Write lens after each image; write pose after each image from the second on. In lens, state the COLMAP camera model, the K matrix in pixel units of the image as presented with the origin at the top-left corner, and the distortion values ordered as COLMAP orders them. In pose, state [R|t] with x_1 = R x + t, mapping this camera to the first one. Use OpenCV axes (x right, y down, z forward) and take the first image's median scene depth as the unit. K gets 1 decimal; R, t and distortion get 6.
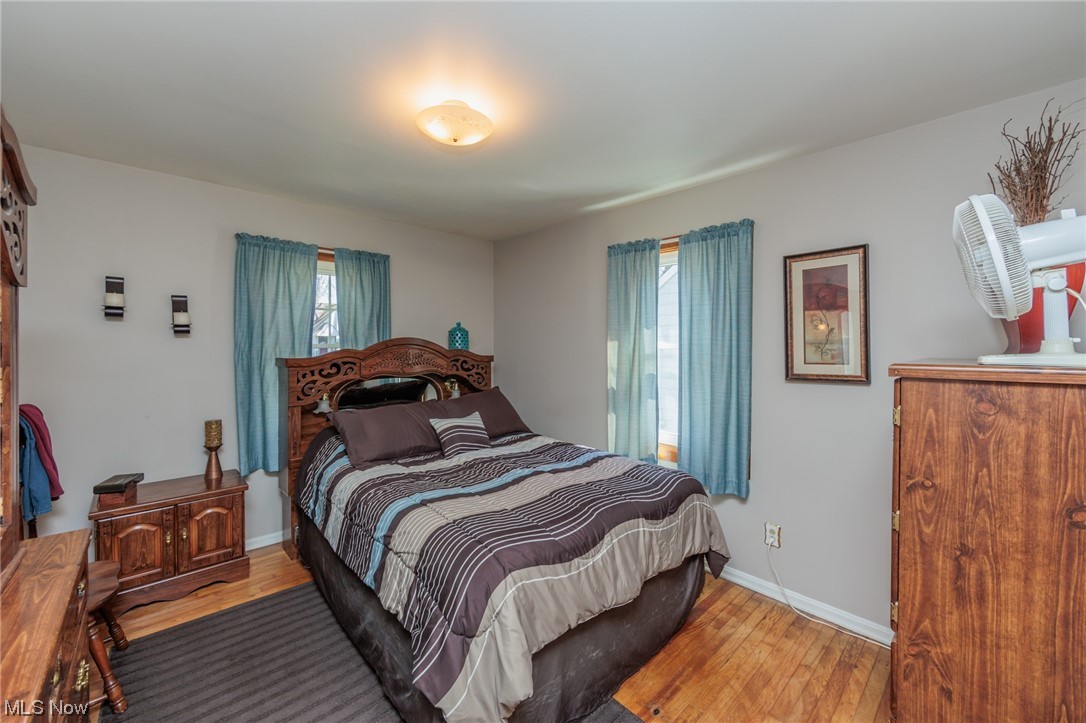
lens RADIAL K [[425.2, 0, 547.9], [0, 425.2, 352.1], [0, 0, 1]] dist [-0.001244, -0.000136]
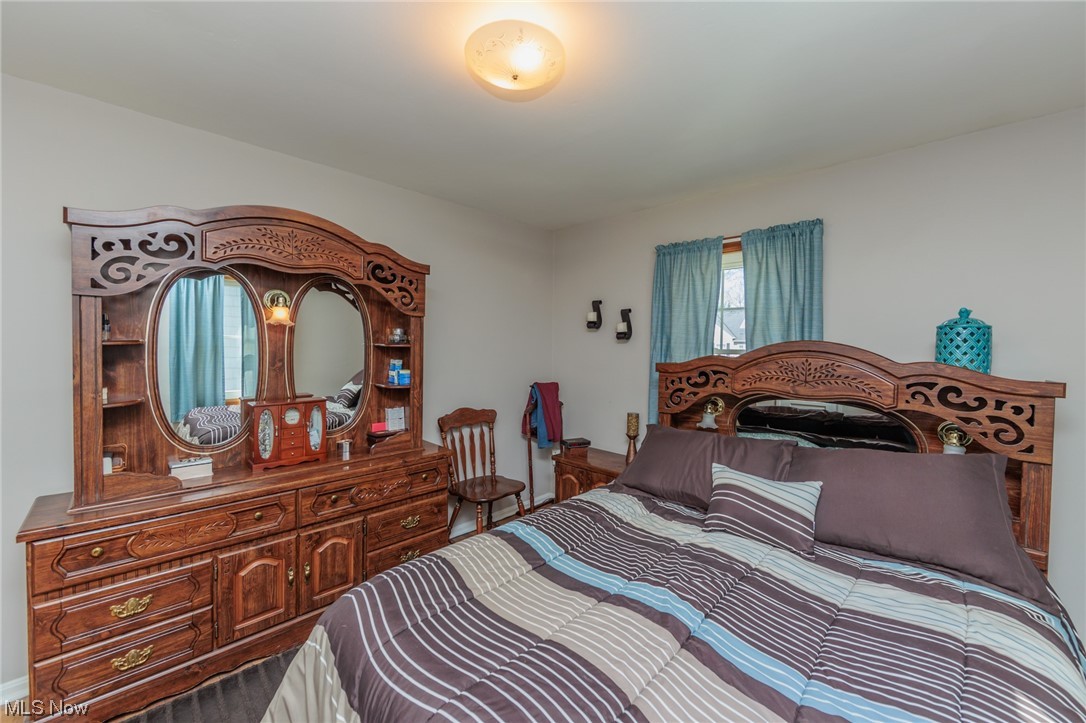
lens RADIAL K [[425.2, 0, 547.9], [0, 425.2, 352.1], [0, 0, 1]] dist [-0.001244, -0.000136]
pose [[0.035669, 0.008640, -0.999326, 0.319291], [-0.039755, 0.999183, 0.007219, -0.005778], [0.998573, 0.039471, 0.035984, 0.621256]]
